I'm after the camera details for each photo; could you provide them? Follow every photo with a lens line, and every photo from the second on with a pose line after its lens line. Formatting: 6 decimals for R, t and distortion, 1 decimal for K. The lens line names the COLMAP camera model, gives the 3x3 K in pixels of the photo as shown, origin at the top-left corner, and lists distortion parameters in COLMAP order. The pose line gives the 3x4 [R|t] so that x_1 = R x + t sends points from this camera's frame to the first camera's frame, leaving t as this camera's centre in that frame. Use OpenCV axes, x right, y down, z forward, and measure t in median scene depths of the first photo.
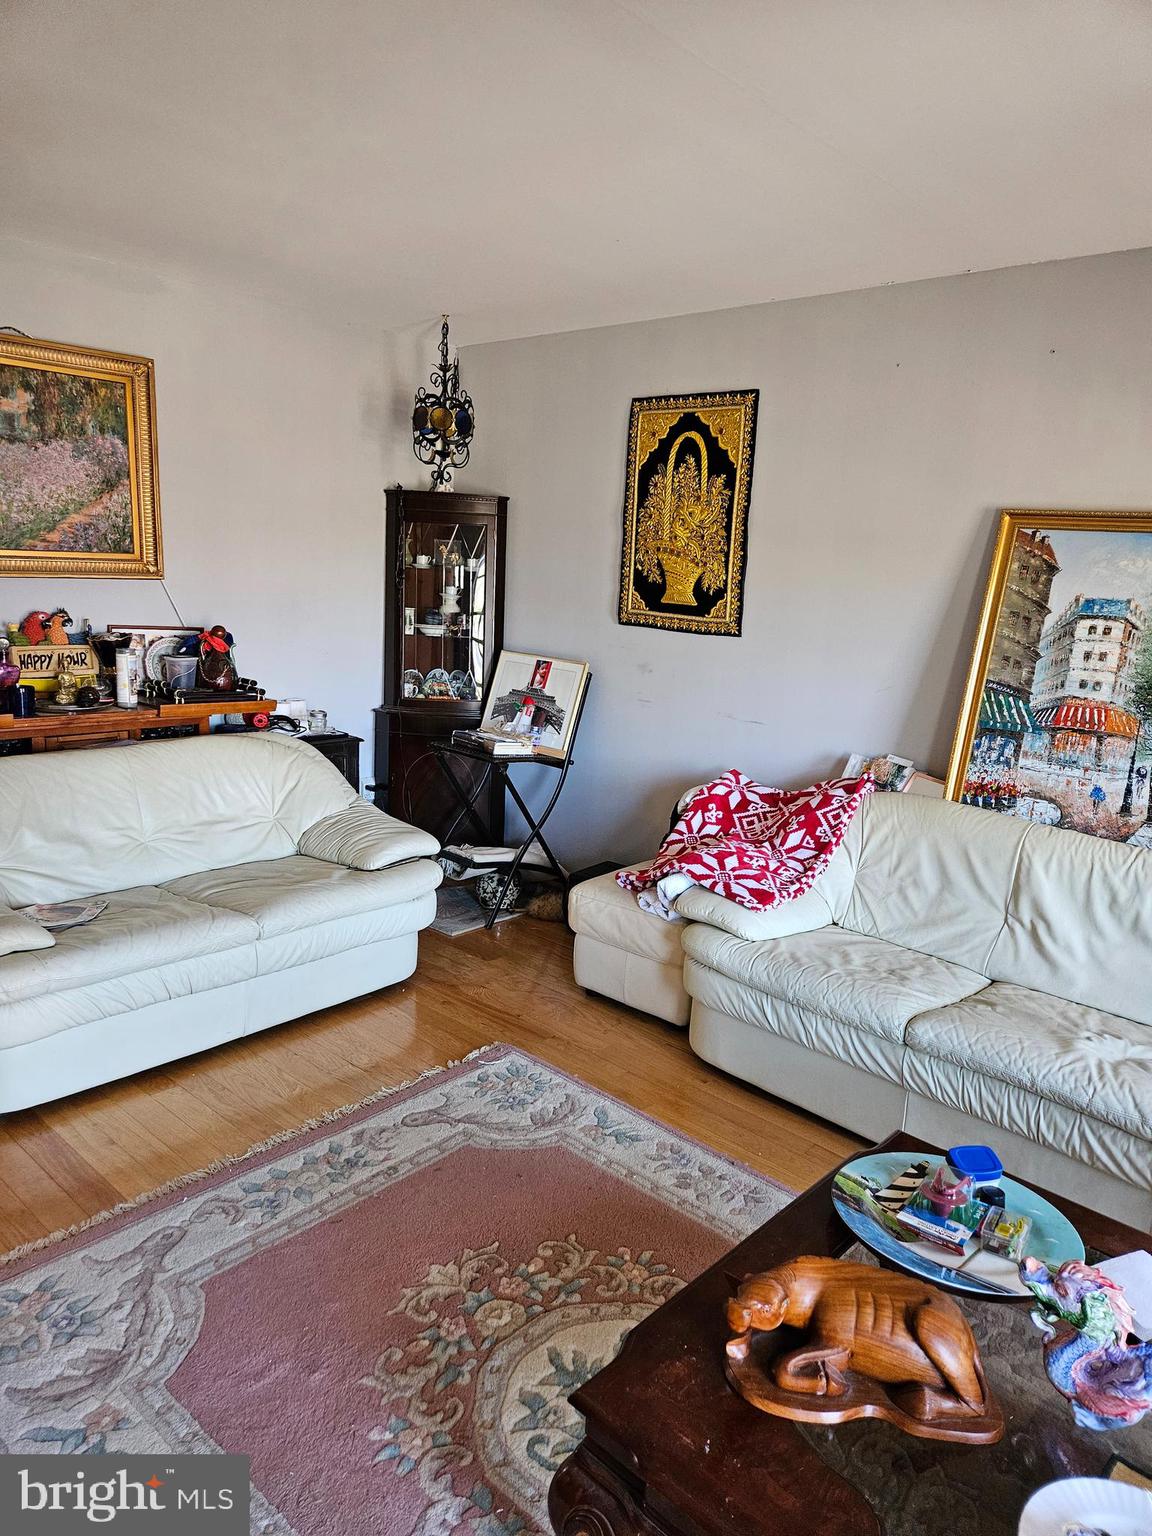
lens RADIAL K [[1034.4, 0, 577.8], [0, 1034.4, 756.6], [0, 0, 1]] dist [0.059816, -0.000321]
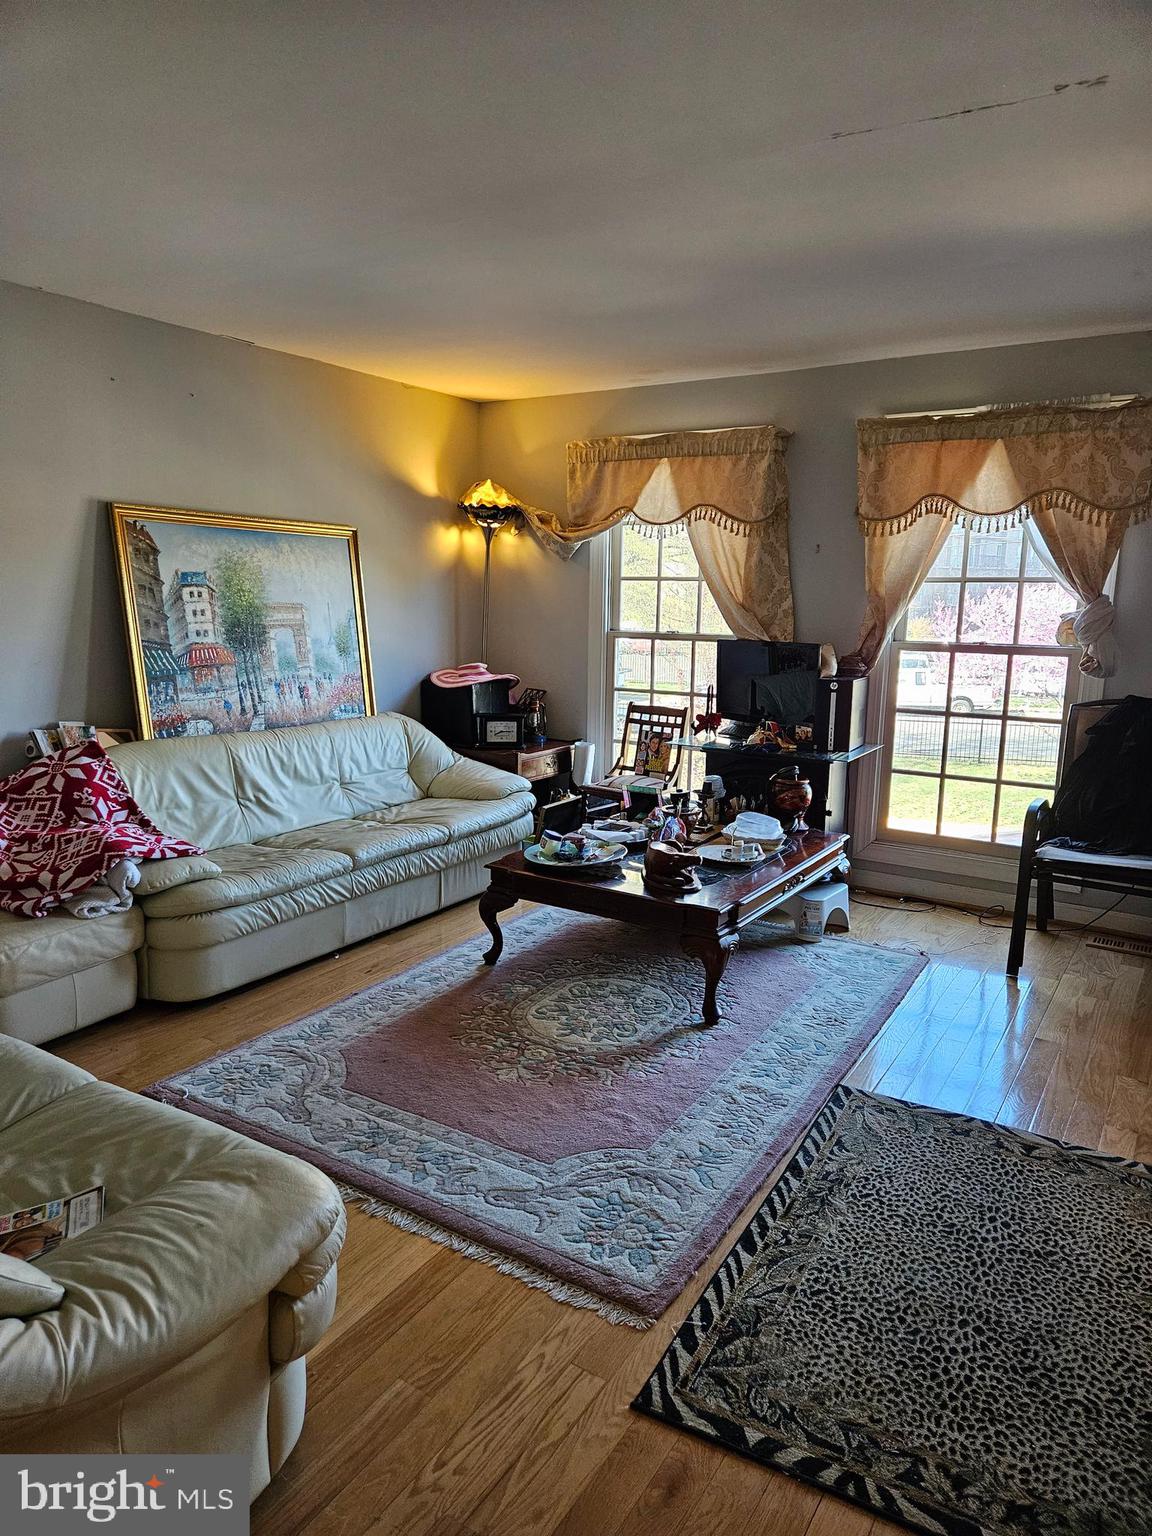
lens RADIAL K [[1034.4, 0, 576.0], [0, 1034.4, 777.5], [0, 0, 1]] dist [0.059816, -0.000321]
pose [[-0.177901, -0.243019, 0.953569, -1.001147], [0.156222, 0.949762, 0.271194, -0.186432], [-0.971569, 0.197214, -0.130999, 0.727529]]
